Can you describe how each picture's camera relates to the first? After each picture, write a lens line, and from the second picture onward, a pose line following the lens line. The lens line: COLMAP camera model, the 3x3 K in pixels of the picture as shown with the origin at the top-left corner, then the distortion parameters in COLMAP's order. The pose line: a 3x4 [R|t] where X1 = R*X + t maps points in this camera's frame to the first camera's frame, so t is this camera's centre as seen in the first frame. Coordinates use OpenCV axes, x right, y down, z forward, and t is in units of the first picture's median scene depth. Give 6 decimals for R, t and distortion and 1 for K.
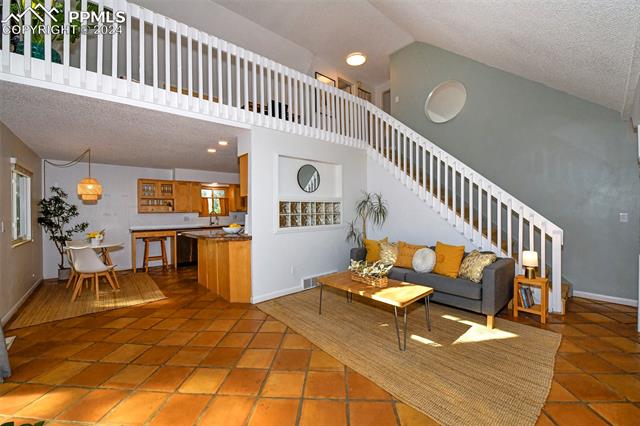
lens RADIAL K [[263.6, 0, 319.1], [0, 263.6, 211.1], [0, 0, 1]] dist [-0.000644, -0.000204]
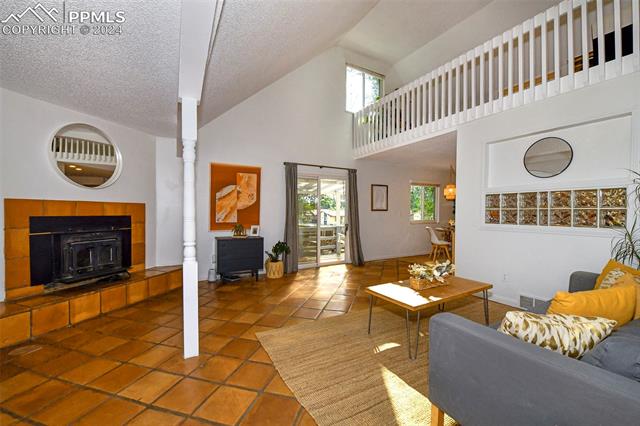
lens RADIAL K [[263.6, 0, 317.3], [0, 263.6, 212.2], [0, 0, 1]] dist [-0.000644, -0.000204]
pose [[-0.212982, 0.003548, -0.977050, 0.805503], [-0.007393, 0.999959, 0.005243, 0.022652], [0.977028, 0.008340, -0.212947, 0.591866]]
